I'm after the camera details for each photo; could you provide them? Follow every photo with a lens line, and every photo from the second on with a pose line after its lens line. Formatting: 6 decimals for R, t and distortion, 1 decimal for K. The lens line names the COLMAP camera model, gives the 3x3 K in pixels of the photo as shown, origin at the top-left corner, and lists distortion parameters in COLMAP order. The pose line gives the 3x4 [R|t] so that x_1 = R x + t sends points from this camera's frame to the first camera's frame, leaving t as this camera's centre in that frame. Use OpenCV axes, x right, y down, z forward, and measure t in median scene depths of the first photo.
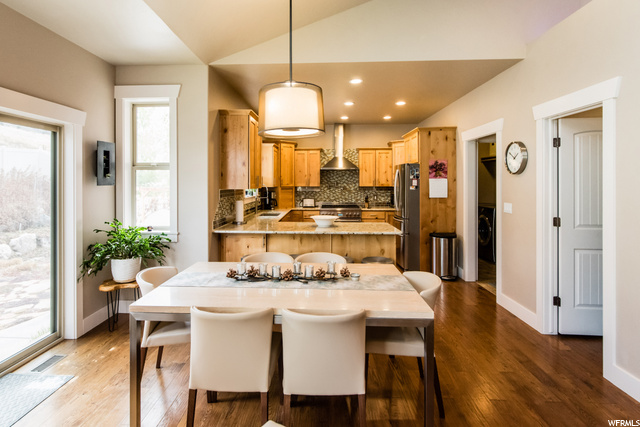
lens RADIAL K [[321.6, 0, 320.1], [0, 321.6, 184.5], [0, 0, 1]] dist [-0.000432, -0.000152]
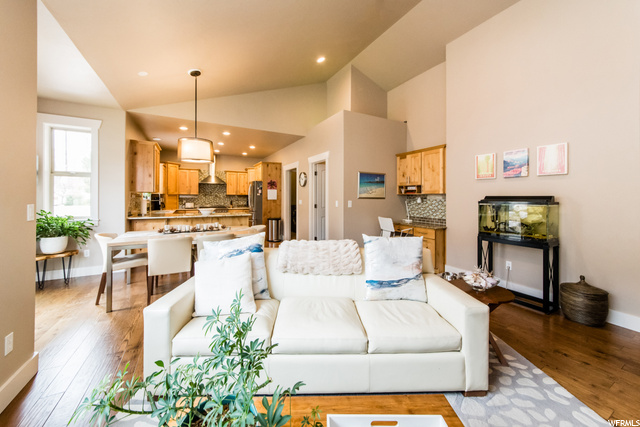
lens RADIAL K [[228.0, 0, 320.2], [0, 228.0, 198.6], [0, 0, 1]] dist [-0.000366, -0.000051]
pose [[0.865925, 0.003906, 0.500159, -0.066151], [-0.003789, 0.999992, -0.001250, 0.040610], [-0.500160, -0.000813, 0.865933, -0.343328]]
